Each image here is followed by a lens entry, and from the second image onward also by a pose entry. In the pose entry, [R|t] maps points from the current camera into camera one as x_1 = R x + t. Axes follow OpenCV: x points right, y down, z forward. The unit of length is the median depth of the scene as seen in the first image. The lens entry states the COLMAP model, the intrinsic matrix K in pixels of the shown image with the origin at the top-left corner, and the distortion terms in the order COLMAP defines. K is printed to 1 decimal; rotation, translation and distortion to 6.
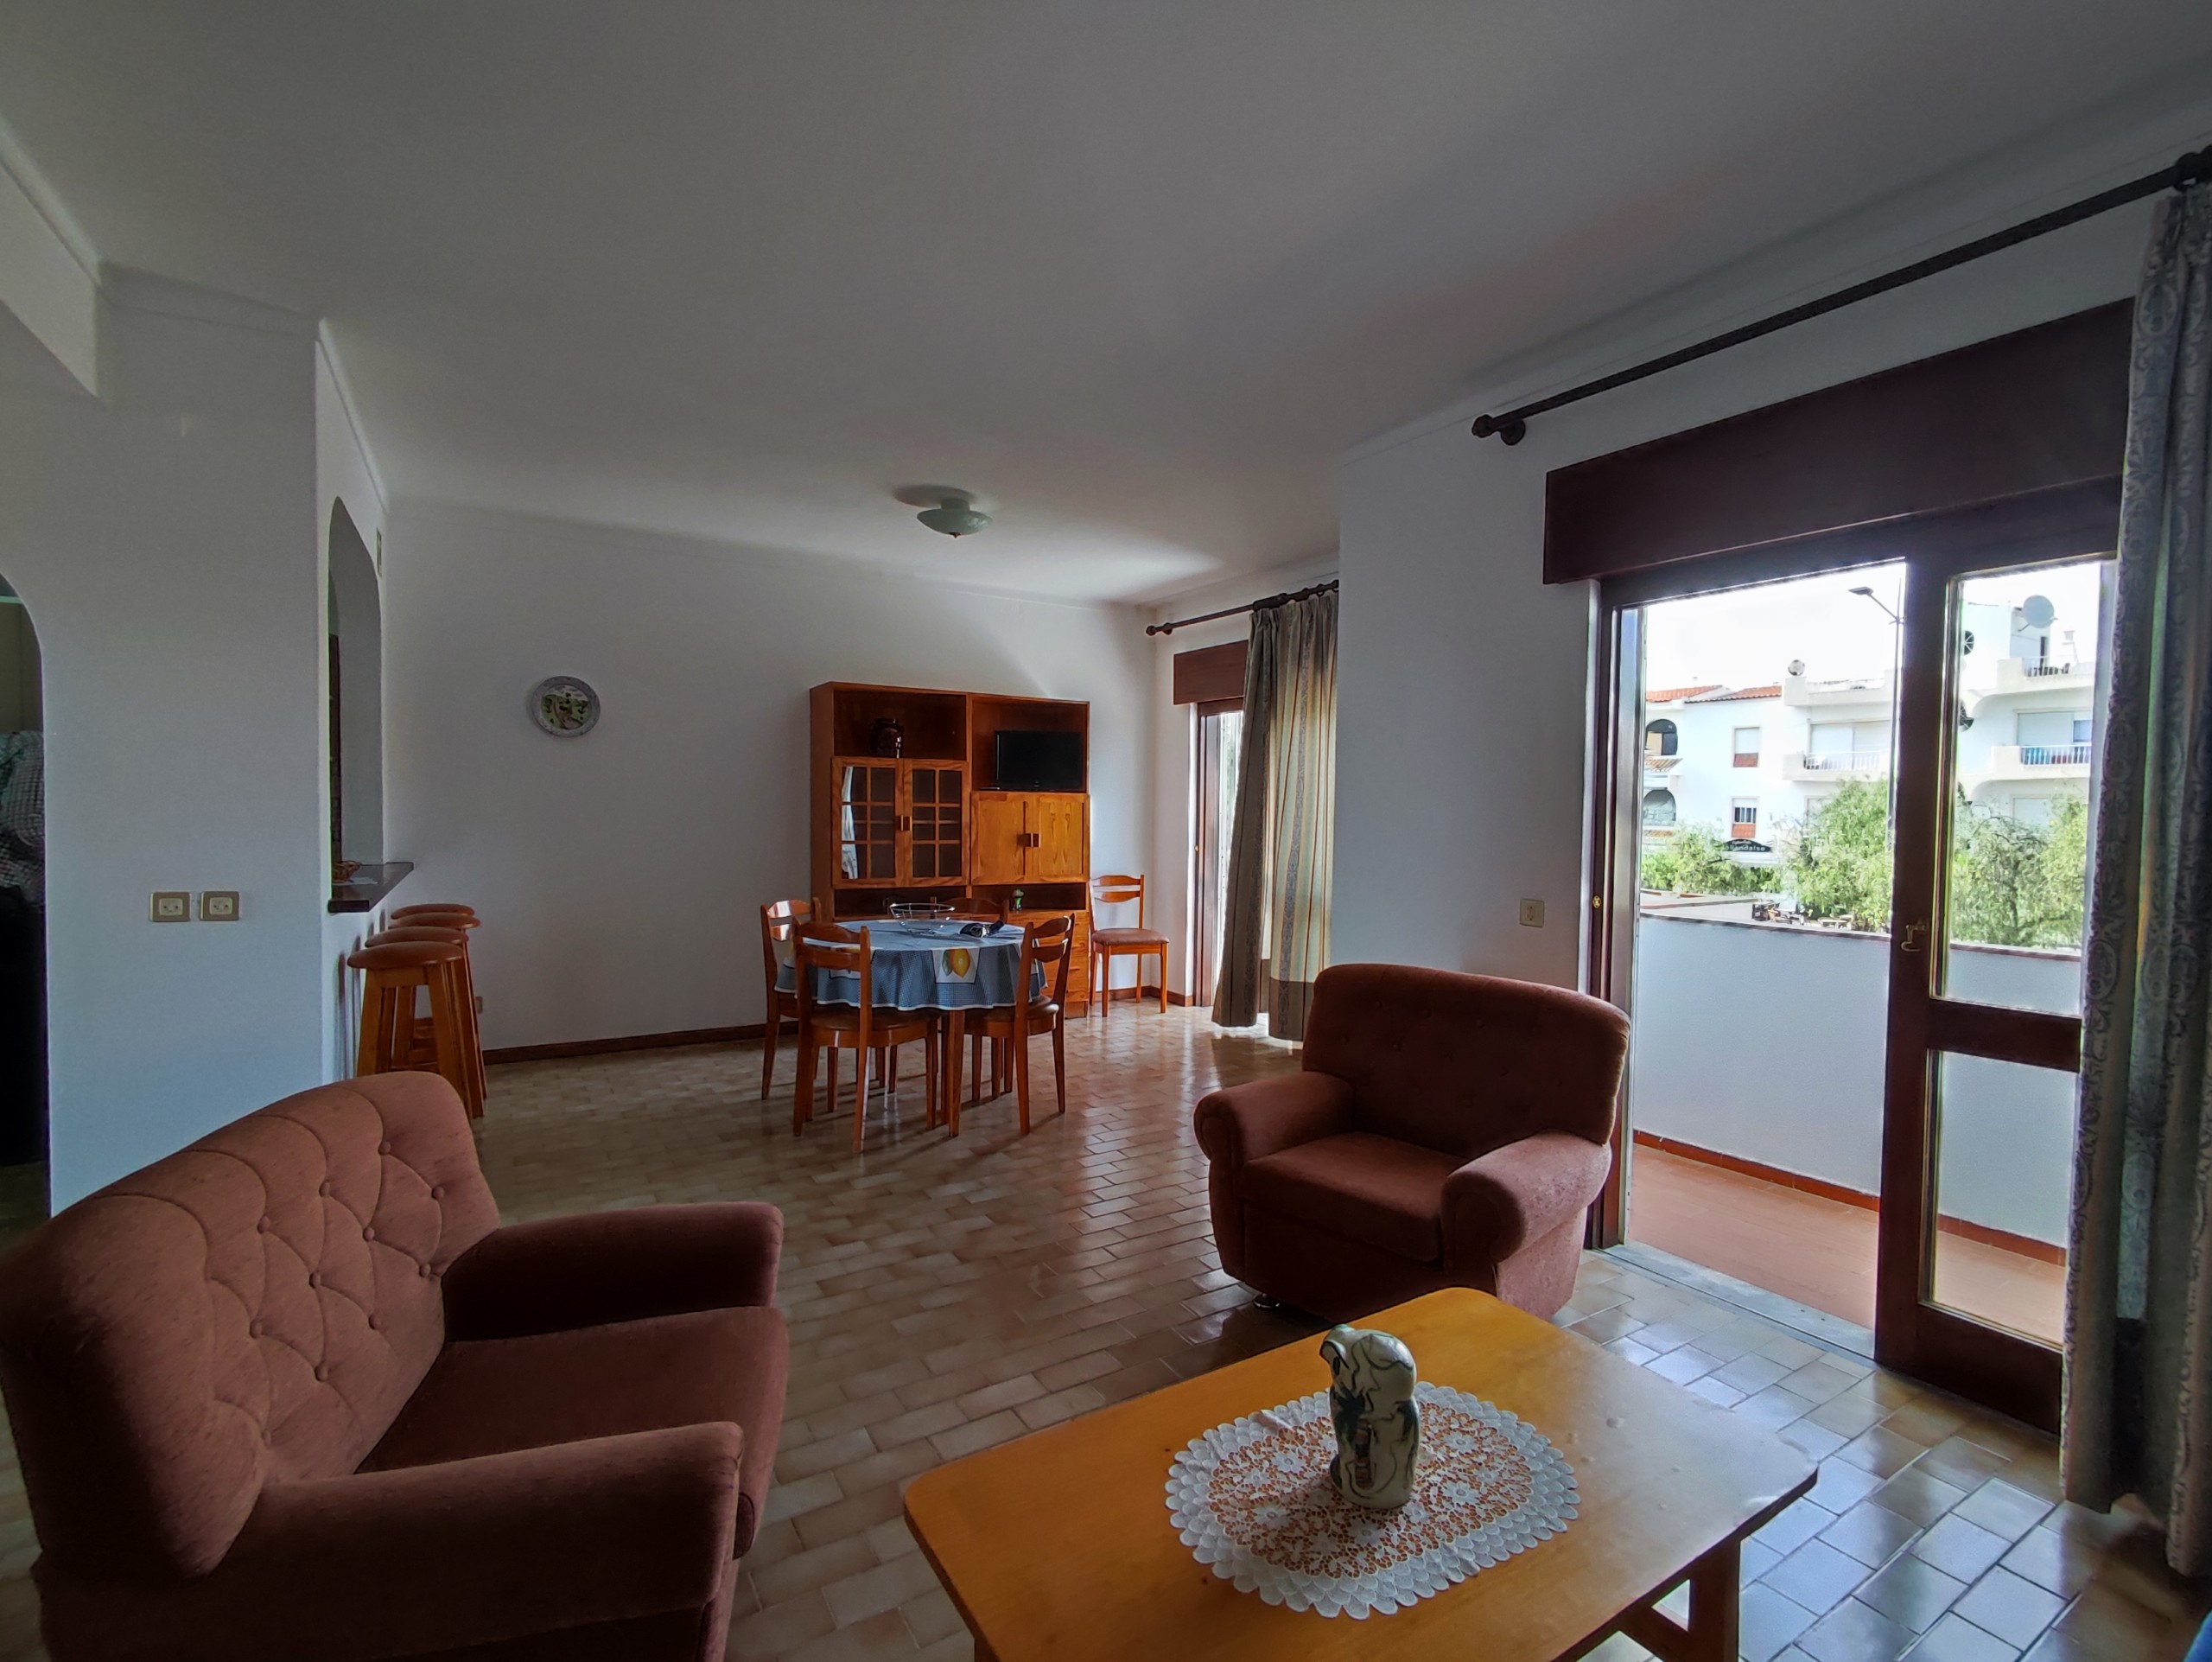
lens RADIAL K [[1014.8, 0, 1109.9], [0, 1014.8, 835.2], [0, 0, 1]] dist [-0.002656, -0.000035]
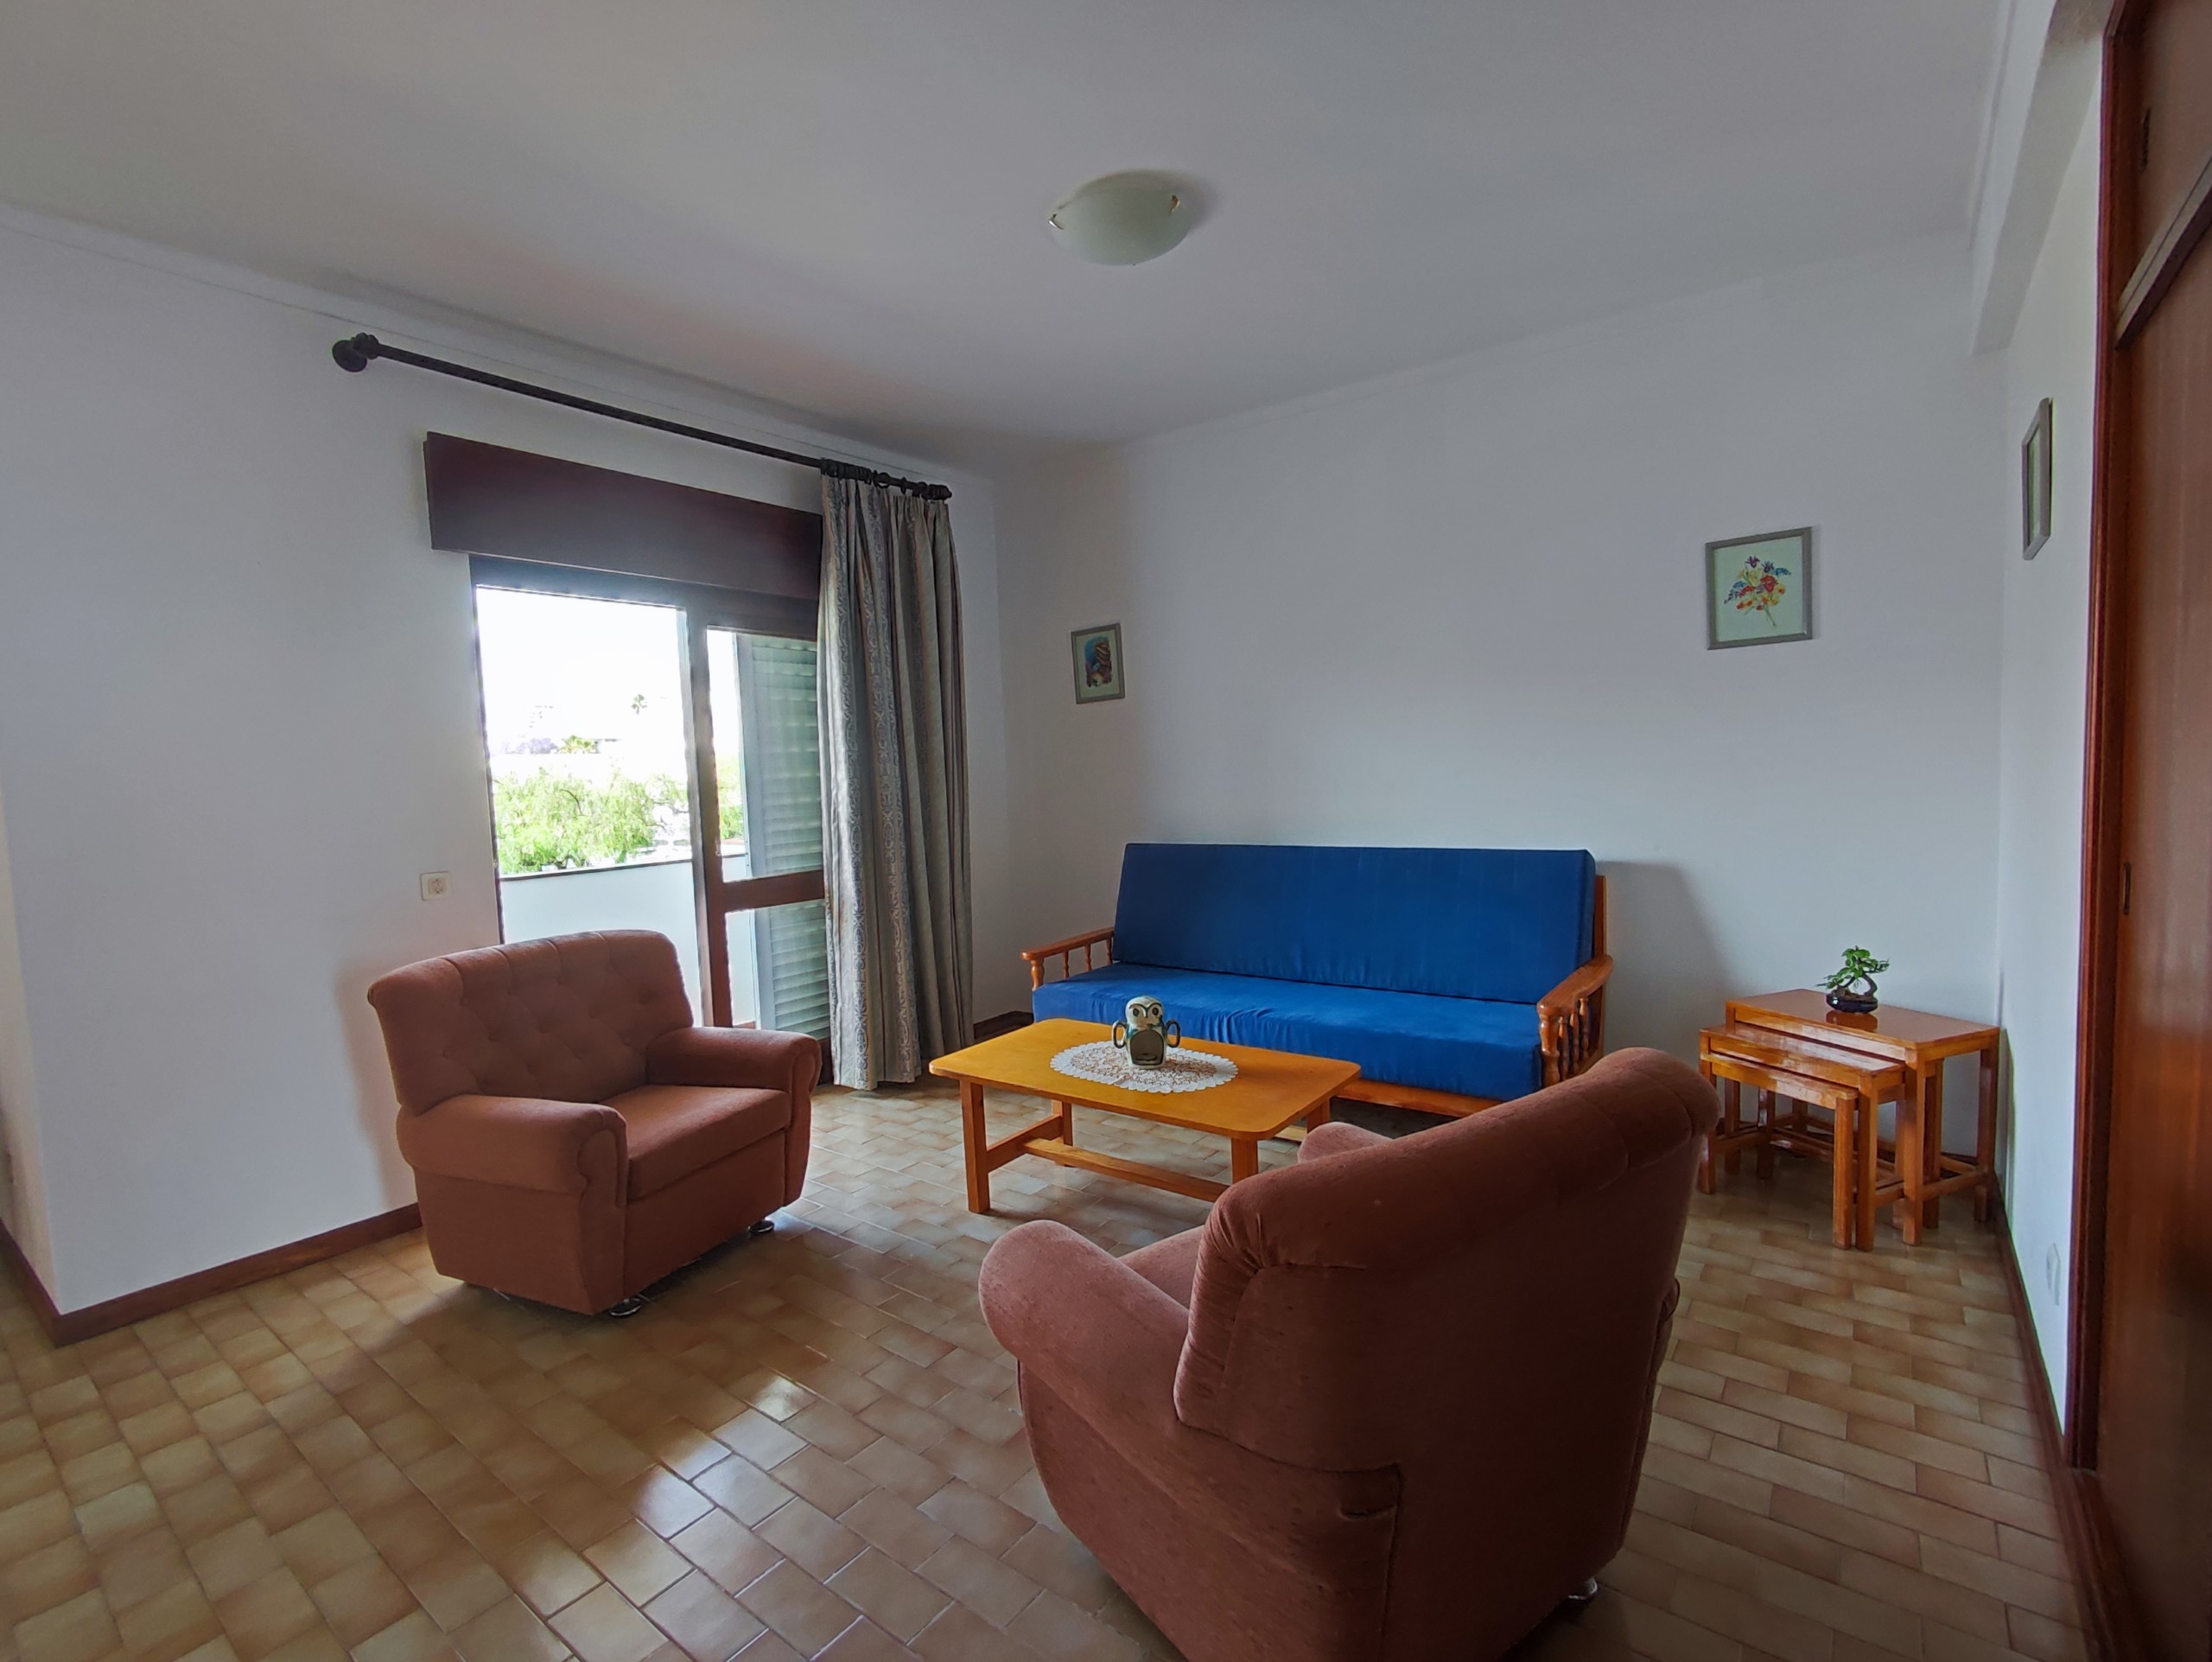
lens RADIAL K [[1014.8, 0, 1094.8], [0, 1014.8, 836.0], [0, 0, 1]] dist [-0.002656, -0.000035]
pose [[-0.354086, -0.062510, 0.933122, -0.605715], [0.059315, 0.994254, 0.089113, -0.016249], [-0.933330, 0.086902, -0.348343, 0.650085]]
